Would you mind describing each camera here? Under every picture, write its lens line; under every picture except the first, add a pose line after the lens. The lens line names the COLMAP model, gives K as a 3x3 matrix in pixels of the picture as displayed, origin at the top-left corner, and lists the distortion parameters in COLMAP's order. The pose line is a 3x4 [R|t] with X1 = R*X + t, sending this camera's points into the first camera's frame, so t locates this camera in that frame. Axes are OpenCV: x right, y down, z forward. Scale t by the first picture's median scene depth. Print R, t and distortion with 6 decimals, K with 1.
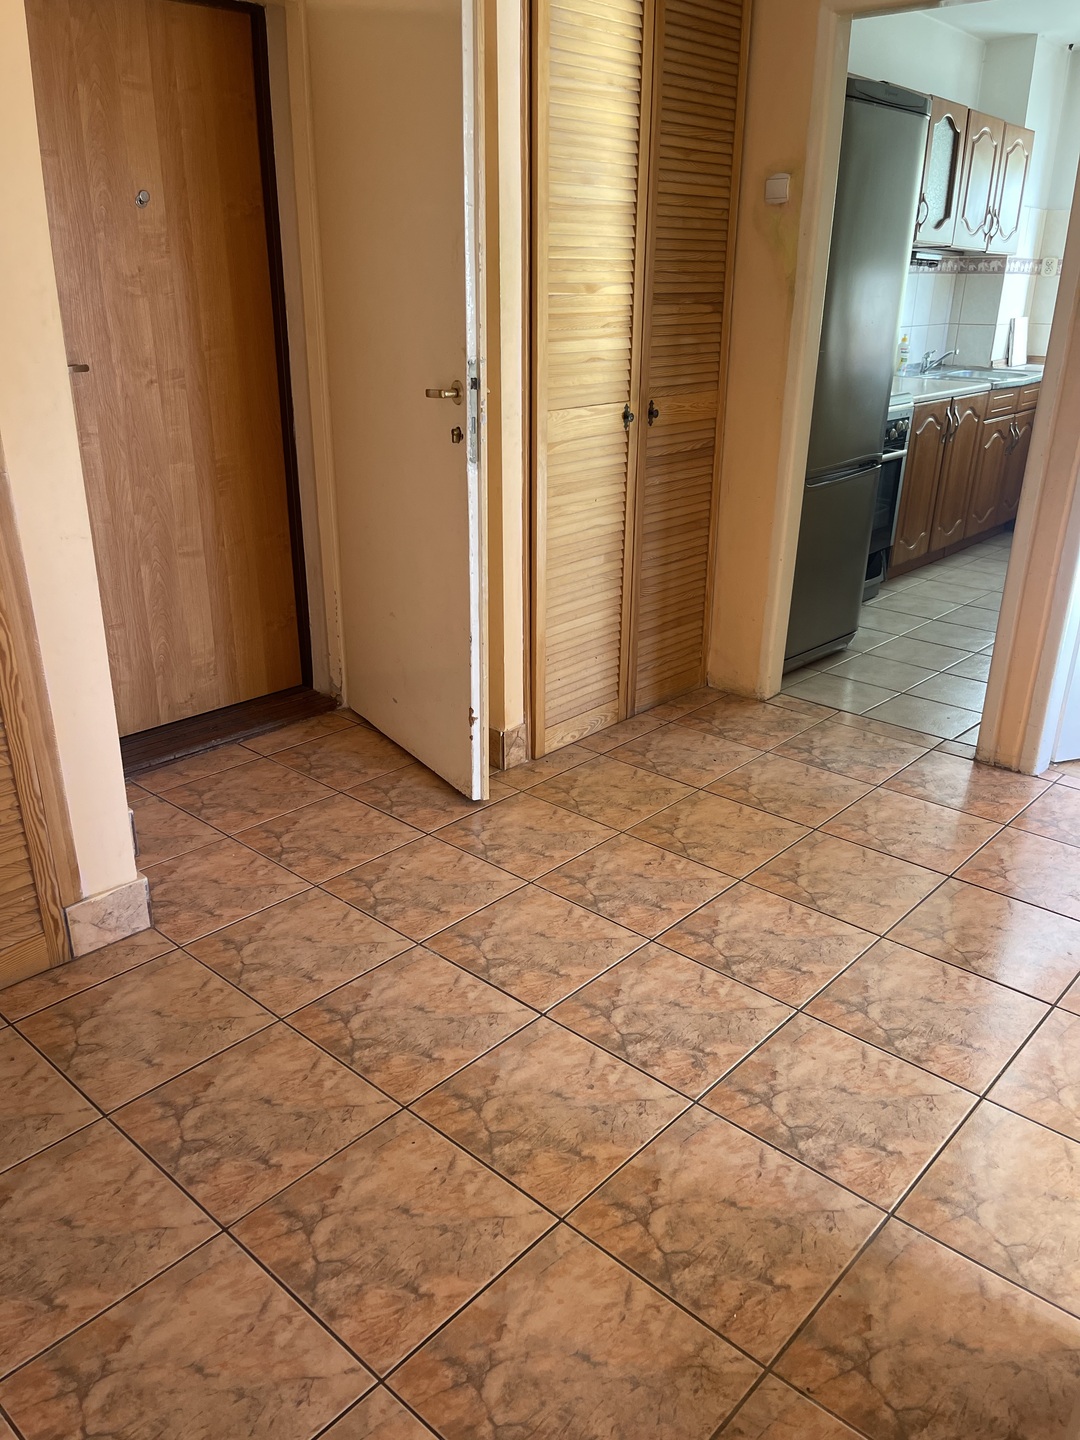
lens RADIAL K [[1115.0, 0, 537.3], [0, 1115.0, 719.1], [0, 0, 1]] dist [0.030937, -0.003494]
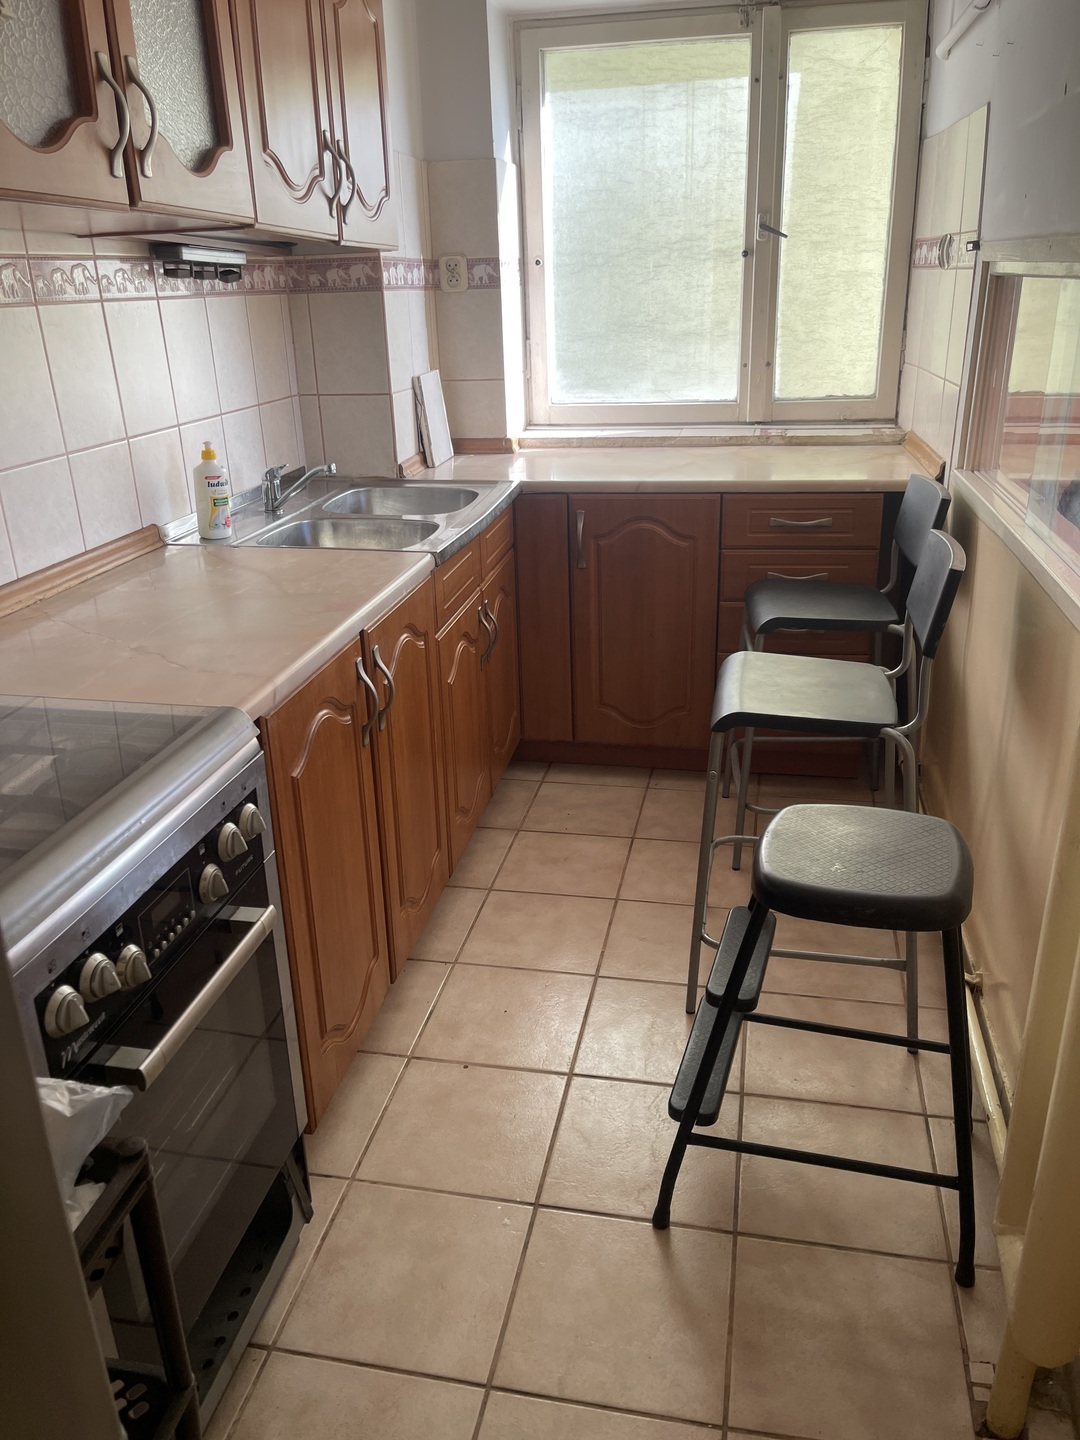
lens RADIAL K [[1115.0, 0, 537.6], [0, 1115.0, 723.9], [0, 0, 1]] dist [0.030937, -0.003494]
pose [[0.858161, -0.225856, 0.461030, 0.211767], [0.229657, 0.972051, 0.048720, -0.226657], [-0.459148, 0.064069, 0.886046, 0.564509]]
